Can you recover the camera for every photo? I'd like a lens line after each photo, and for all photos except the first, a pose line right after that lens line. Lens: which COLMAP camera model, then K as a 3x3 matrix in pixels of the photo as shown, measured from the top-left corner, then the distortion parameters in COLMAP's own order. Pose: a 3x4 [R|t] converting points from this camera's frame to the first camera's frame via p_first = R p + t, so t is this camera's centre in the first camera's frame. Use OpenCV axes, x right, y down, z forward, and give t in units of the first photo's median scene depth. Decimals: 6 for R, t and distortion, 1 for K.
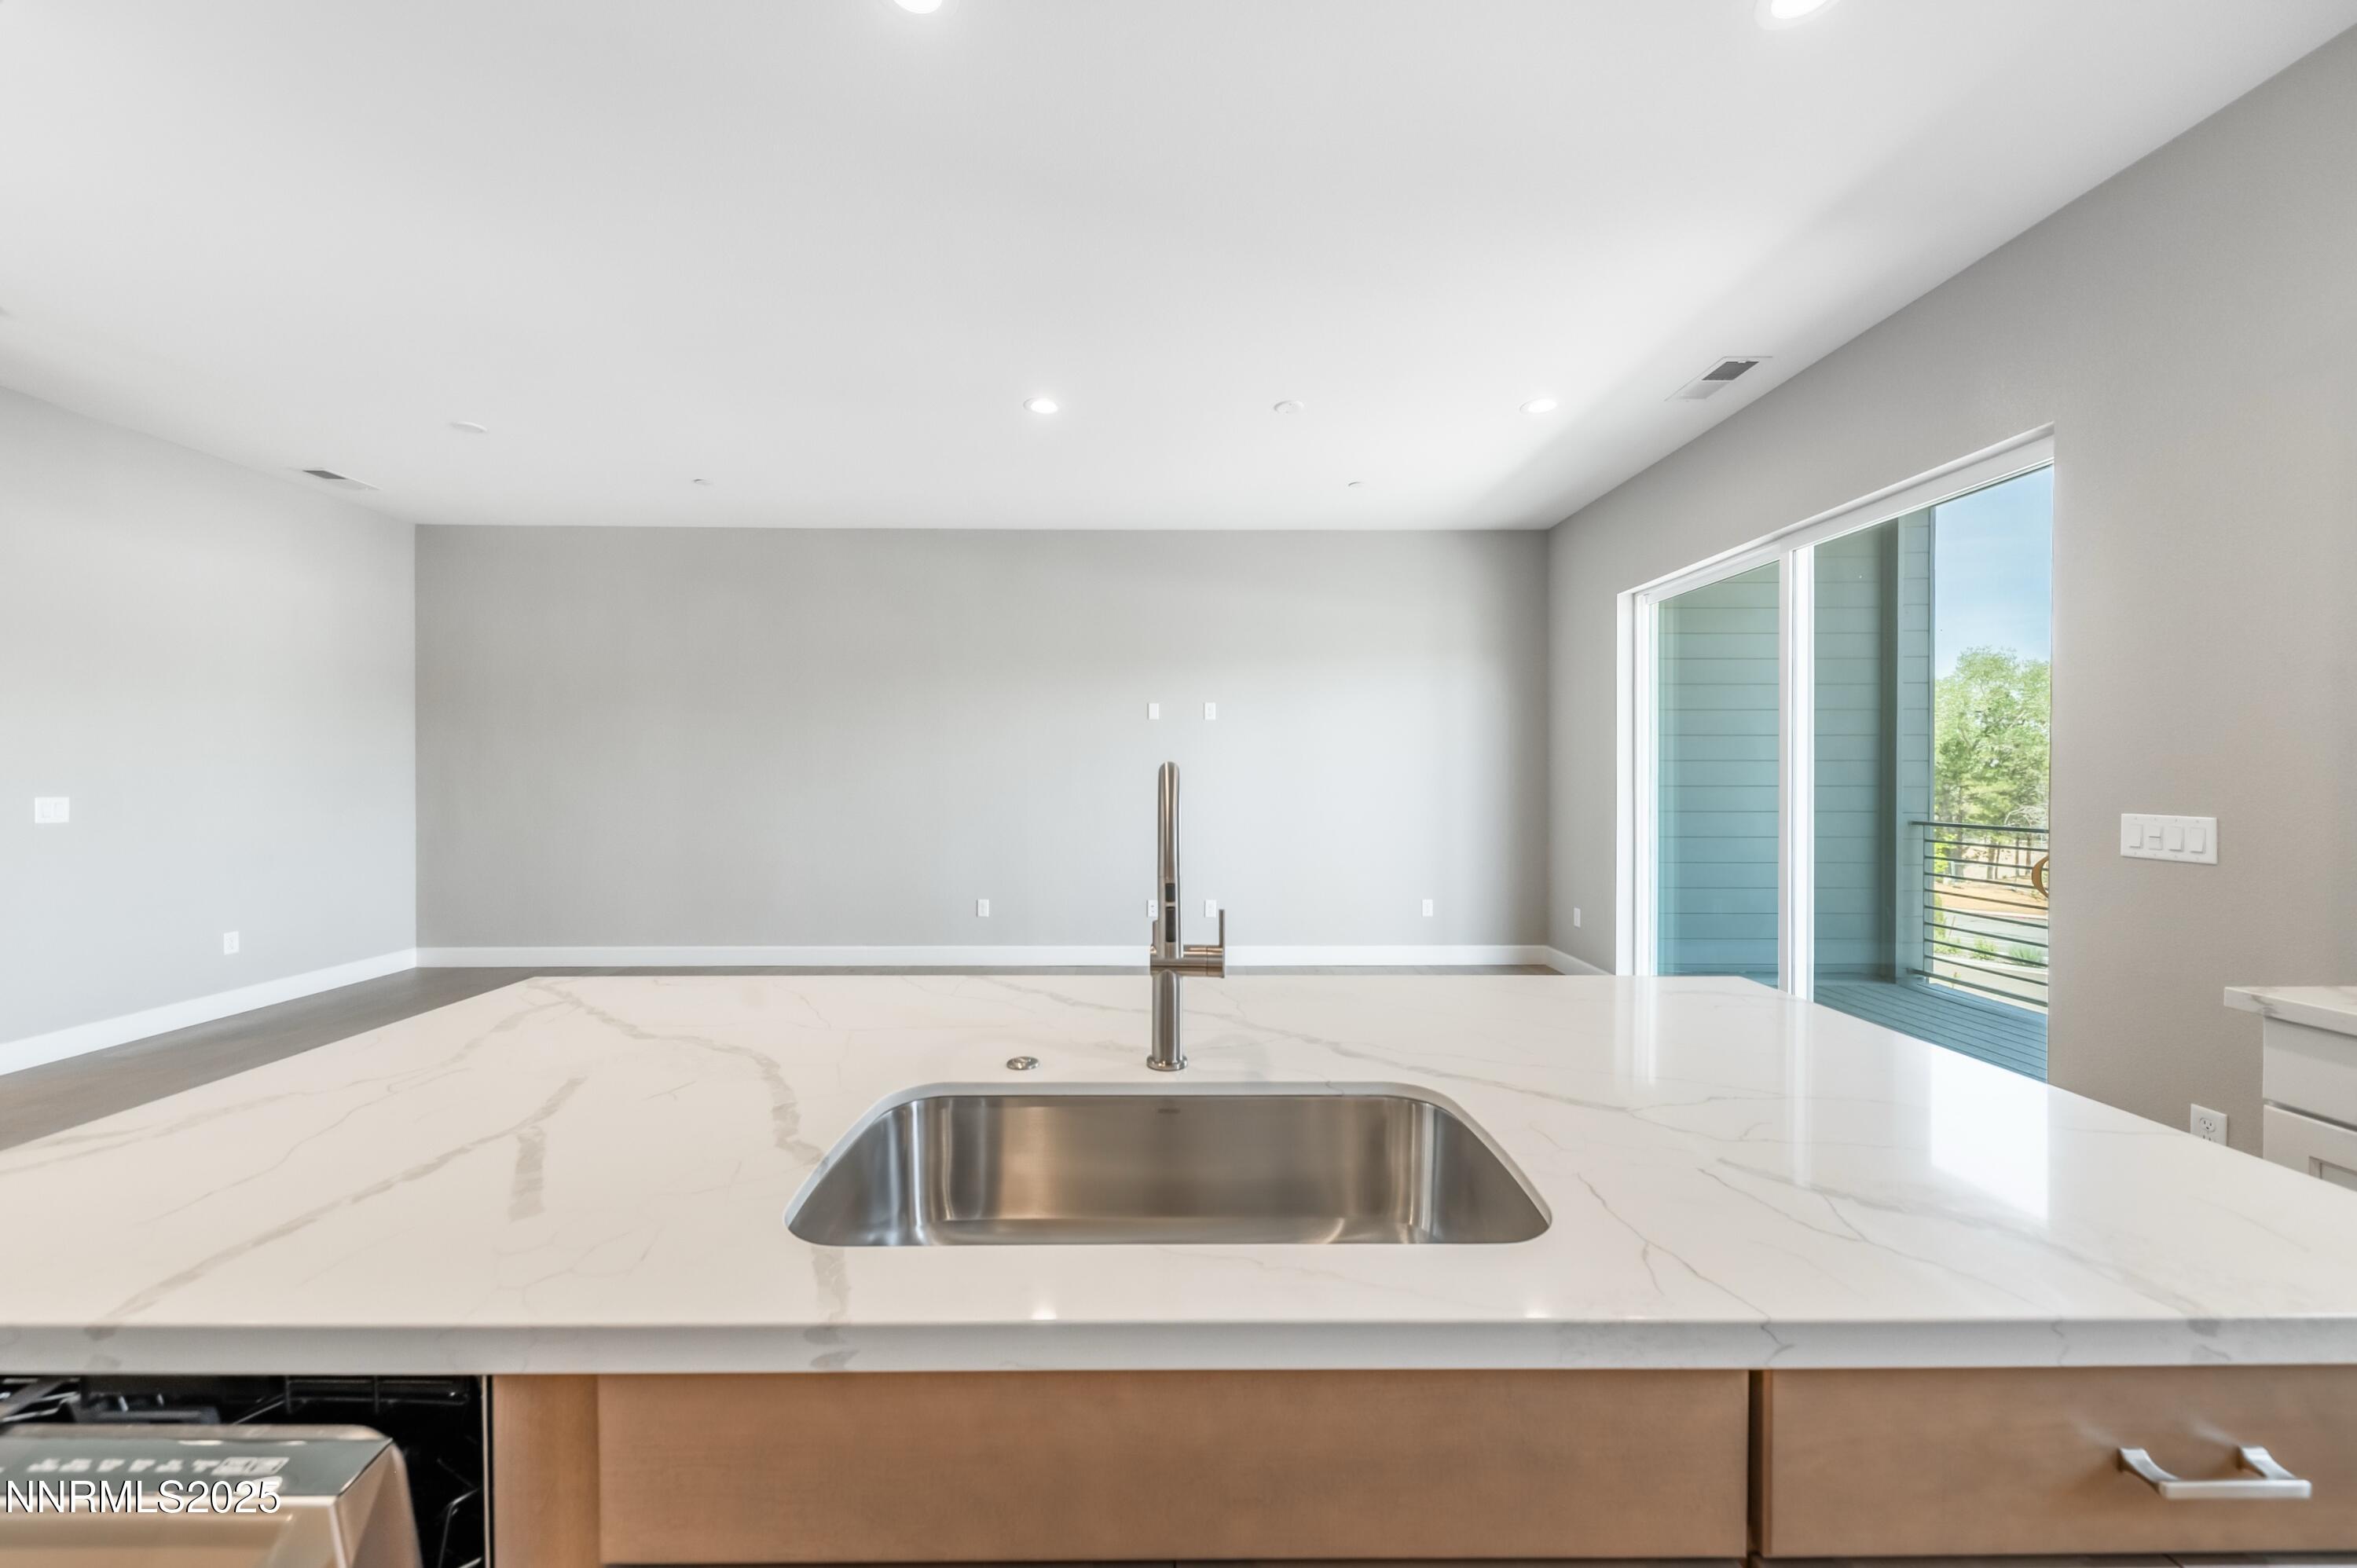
lens RADIAL K [[824.0, 0, 1181.4], [0, 824.0, 777.7], [0, 0, 1]] dist [0.024593, -0.000068]
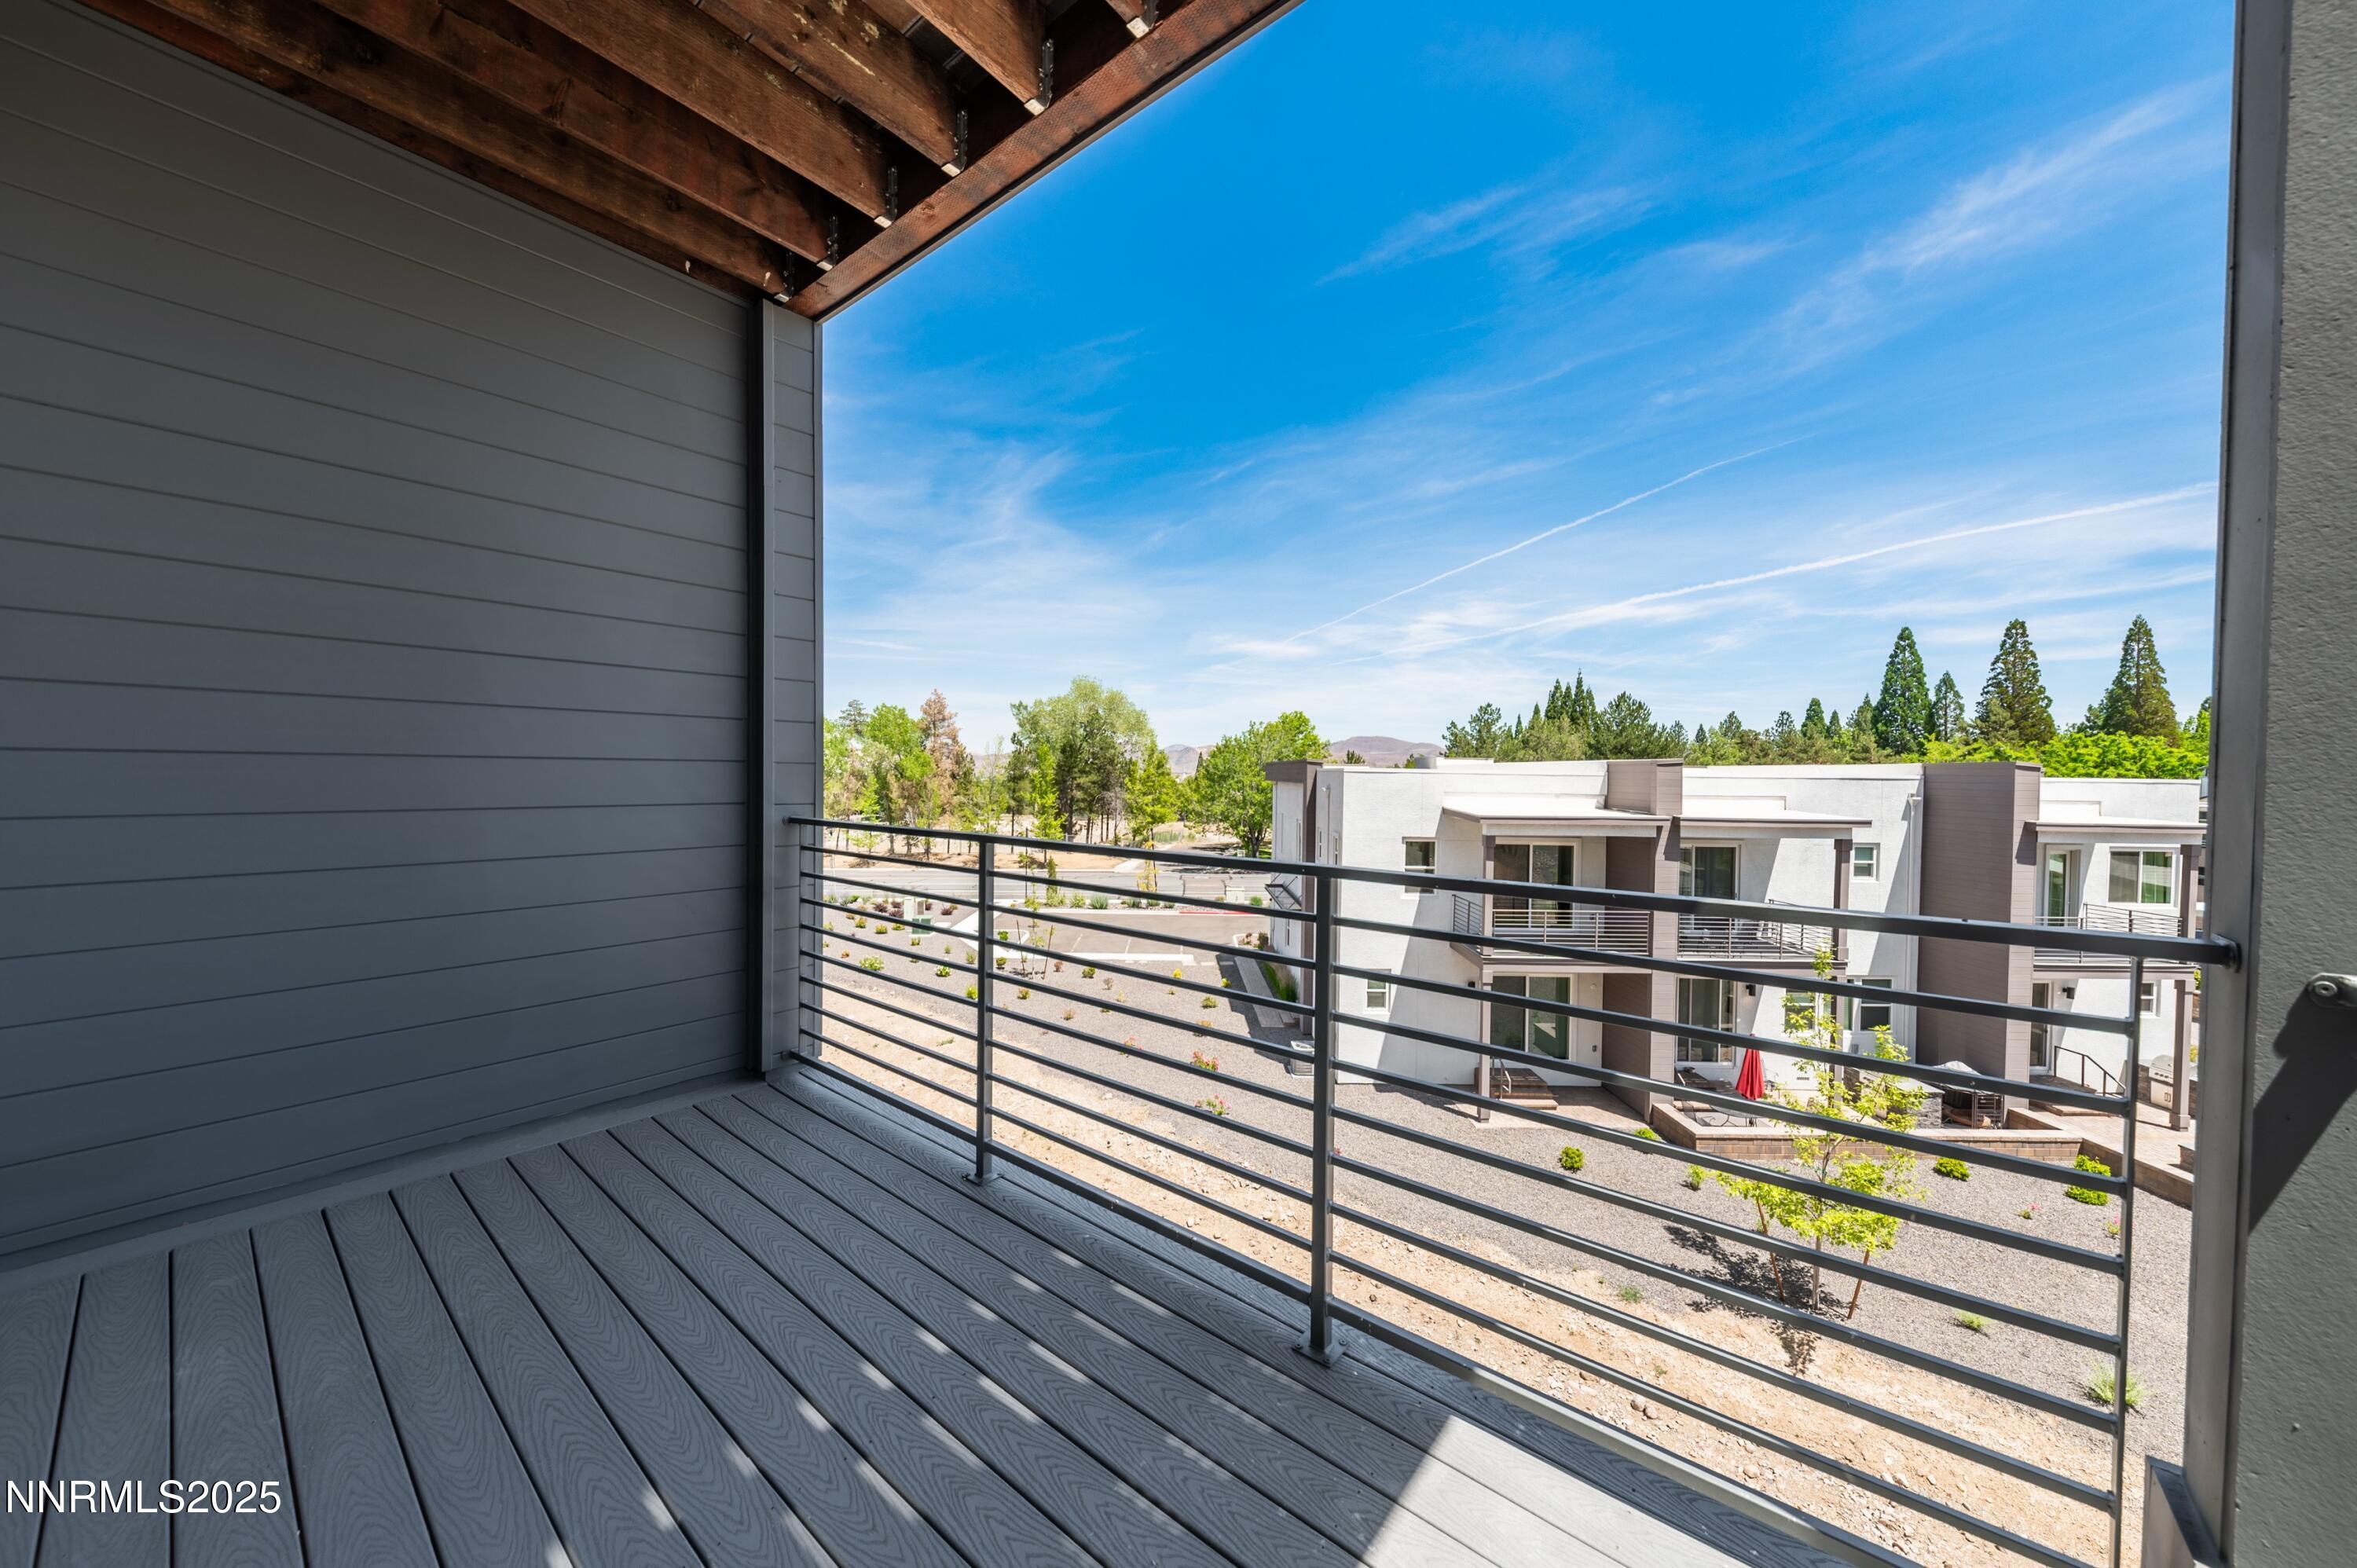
lens RADIAL K [[820.4, 0, 1182.0], [0, 820.4, 789.8], [0, 0, 1]] dist [0.026169, -0.008574]
pose [[0.644051, -0.008924, 0.764930, 0.588471], [-0.010243, 0.999742, 0.020287, 0.015639], [-0.764914, -0.020901, 0.643793, 0.383113]]
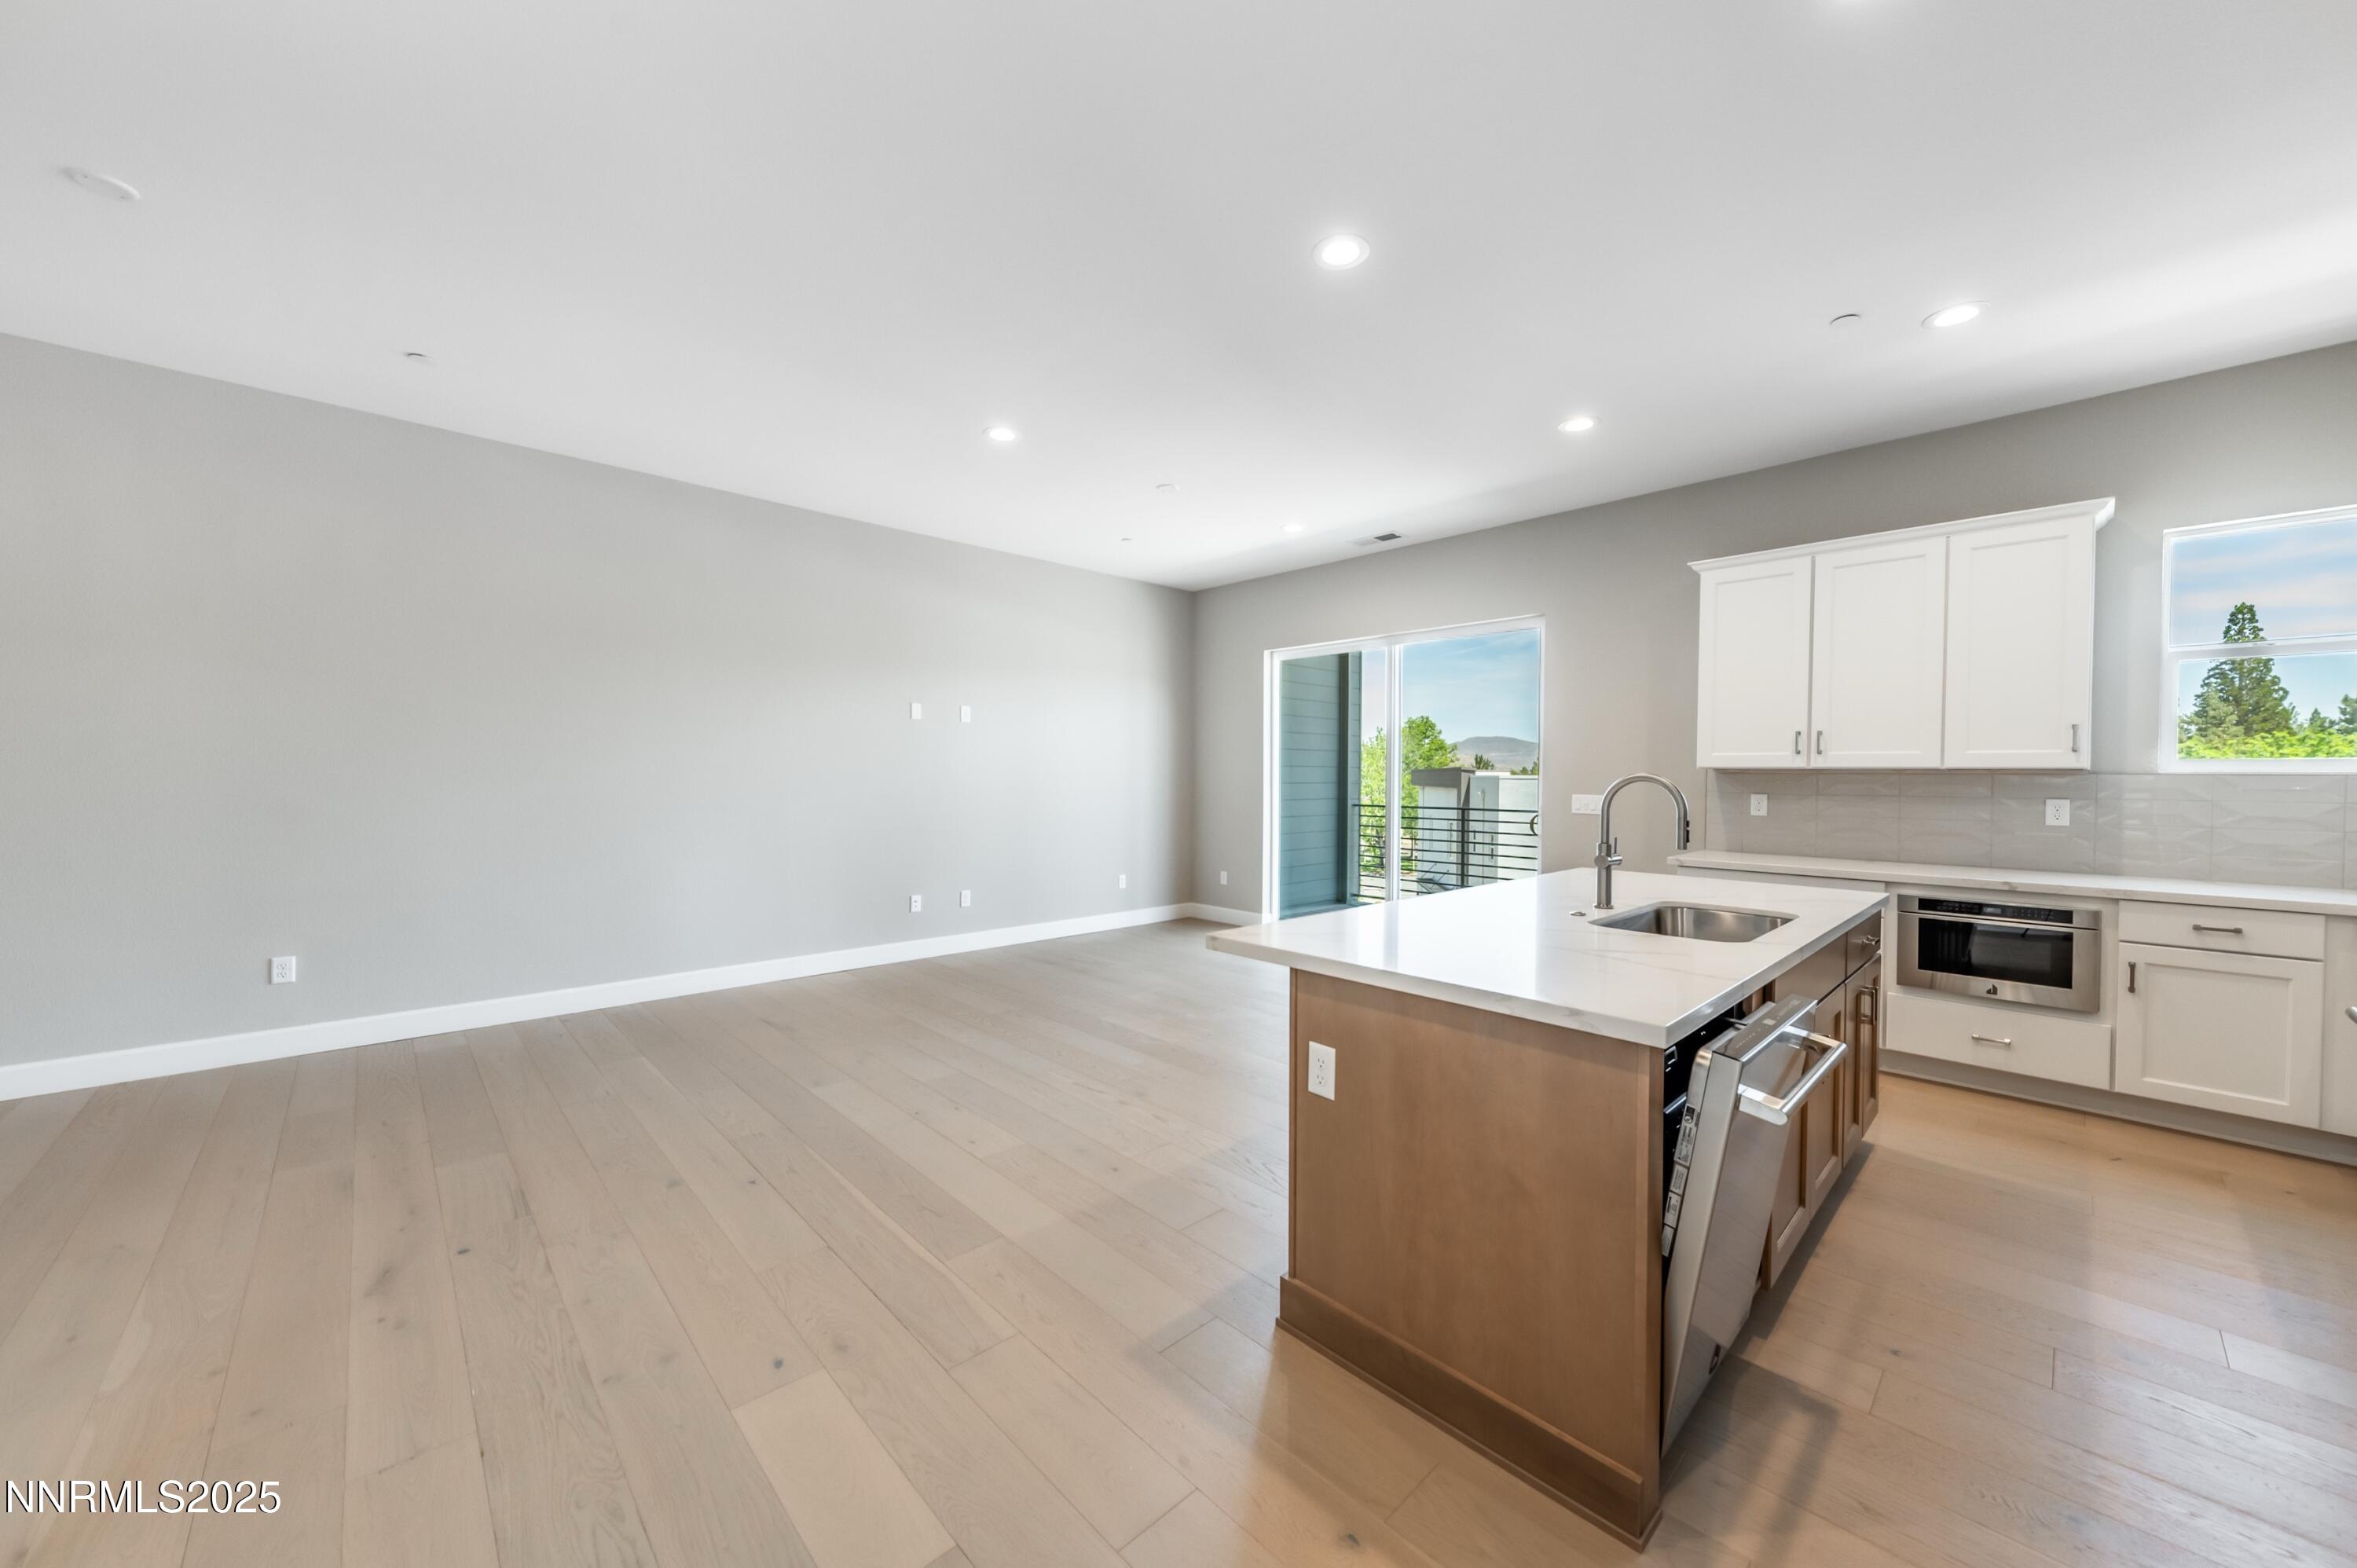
lens RADIAL K [[838.6, 0, 1166.5], [0, 838.6, 787.3], [0, 0, 1]] dist [-0.000872, -0.000318]
pose [[0.747092, -0.004999, 0.664702, -0.498311], [-0.004817, 0.999905, 0.012934, -0.000690], [-0.664703, -0.012864, 0.746997, 0.015798]]
